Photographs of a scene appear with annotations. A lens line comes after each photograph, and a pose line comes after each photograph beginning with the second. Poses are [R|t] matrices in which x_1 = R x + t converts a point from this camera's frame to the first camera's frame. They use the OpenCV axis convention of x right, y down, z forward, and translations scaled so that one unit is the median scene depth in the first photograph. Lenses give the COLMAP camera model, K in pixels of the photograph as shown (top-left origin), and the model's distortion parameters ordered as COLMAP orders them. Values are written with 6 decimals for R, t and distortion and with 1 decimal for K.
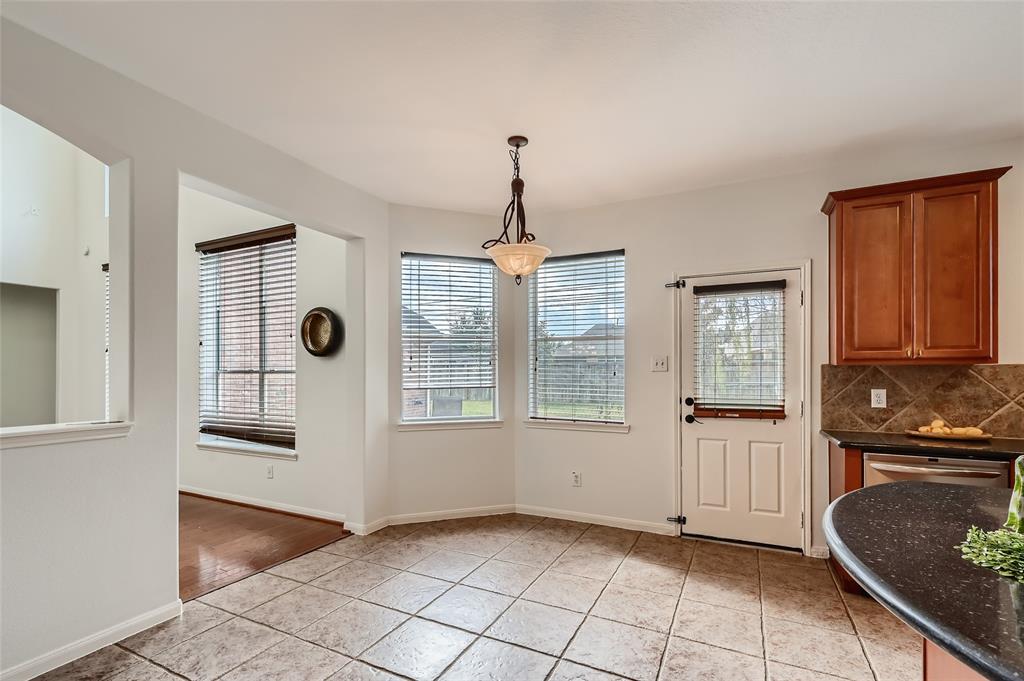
lens RADIAL K [[457.9, 0, 525.5], [0, 457.9, 373.4], [0, 0, 1]] dist [0.001025, 0.000086]
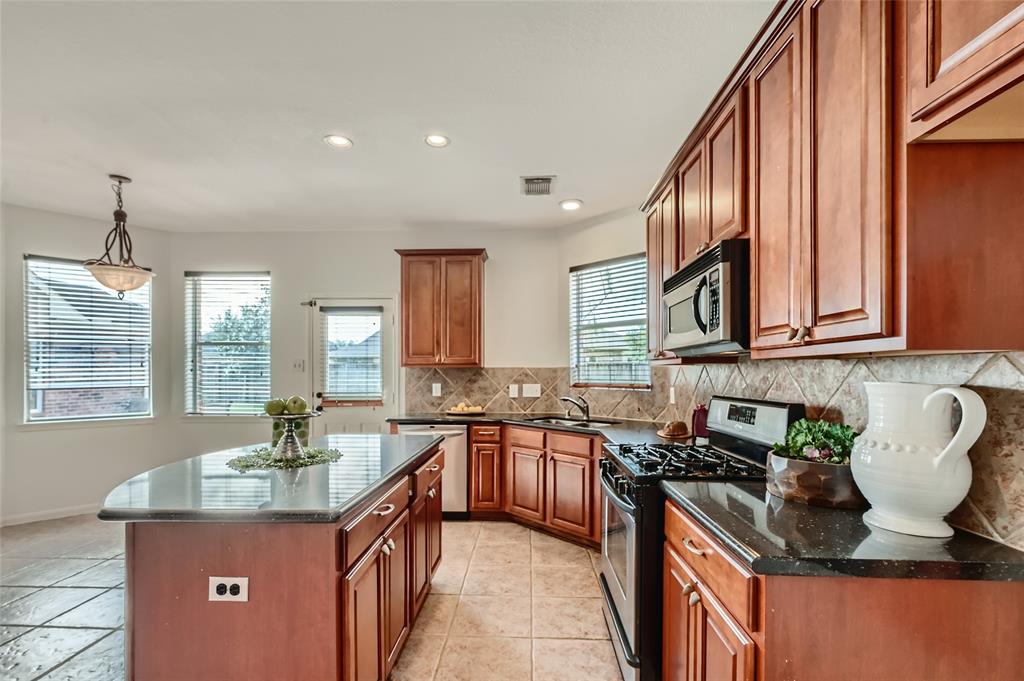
lens RADIAL K [[457.9, 0, 525.5], [0, 457.9, 373.4], [0, 0, 1]] dist [0.001025, 0.000086]
pose [[0.914915, -0.001959, 0.403643, 0.463009], [0.002513, 0.999996, -0.000842, 0.003479], [-0.403640, 0.001784, 0.914916, -0.512698]]
